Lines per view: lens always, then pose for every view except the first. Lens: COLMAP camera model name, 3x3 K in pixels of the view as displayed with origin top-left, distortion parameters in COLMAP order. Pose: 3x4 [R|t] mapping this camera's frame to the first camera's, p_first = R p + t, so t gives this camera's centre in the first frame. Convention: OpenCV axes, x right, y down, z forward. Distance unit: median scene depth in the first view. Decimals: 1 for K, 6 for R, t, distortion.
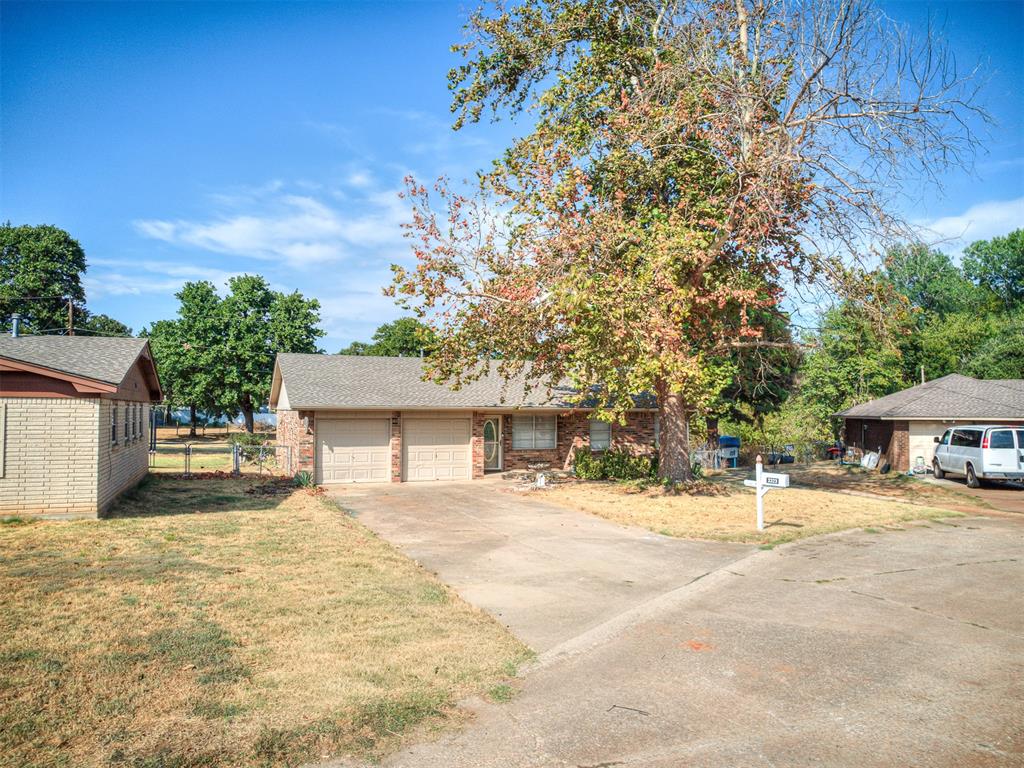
lens RADIAL K [[629.0, 0, 507.3], [0, 629.0, 386.3], [0, 0, 1]] dist [-0.031572, 0.014165]
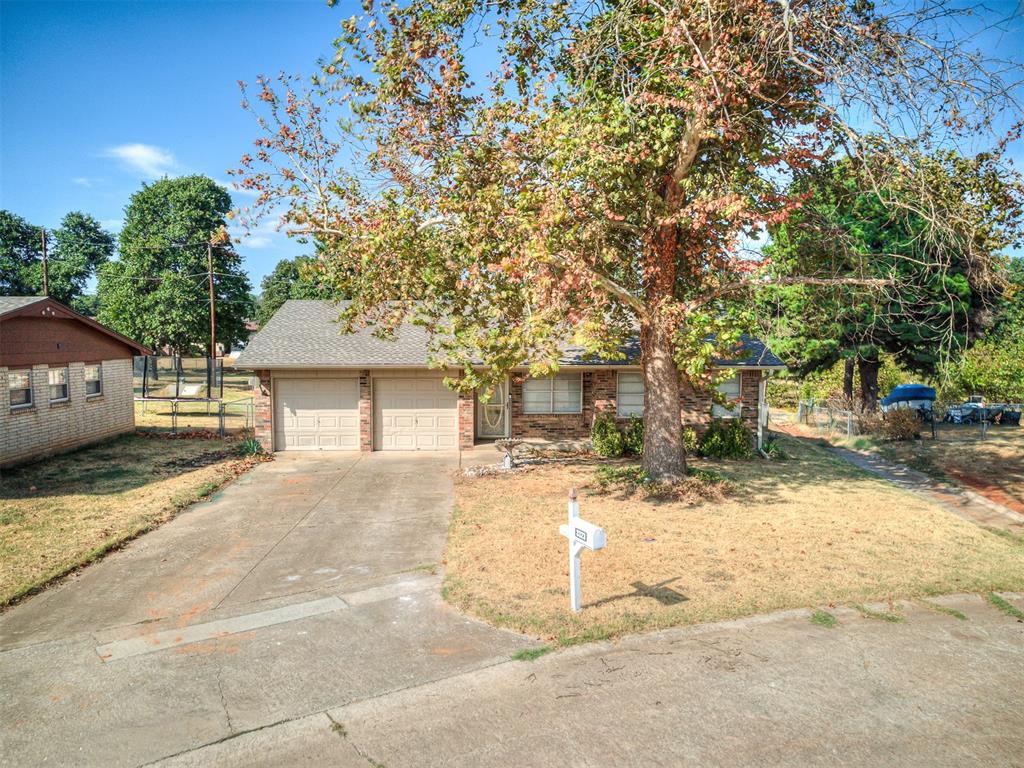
lens RADIAL K [[655.0, 0, 535.6], [0, 655.0, 361.6], [0, 0, 1]] dist [-0.037129, 0.007105]
pose [[0.958986, 0.008120, -0.283337, 0.294759], [0.011560, 0.997638, 0.067717, -0.027353], [0.283217, -0.068215, 0.956627, 0.220182]]
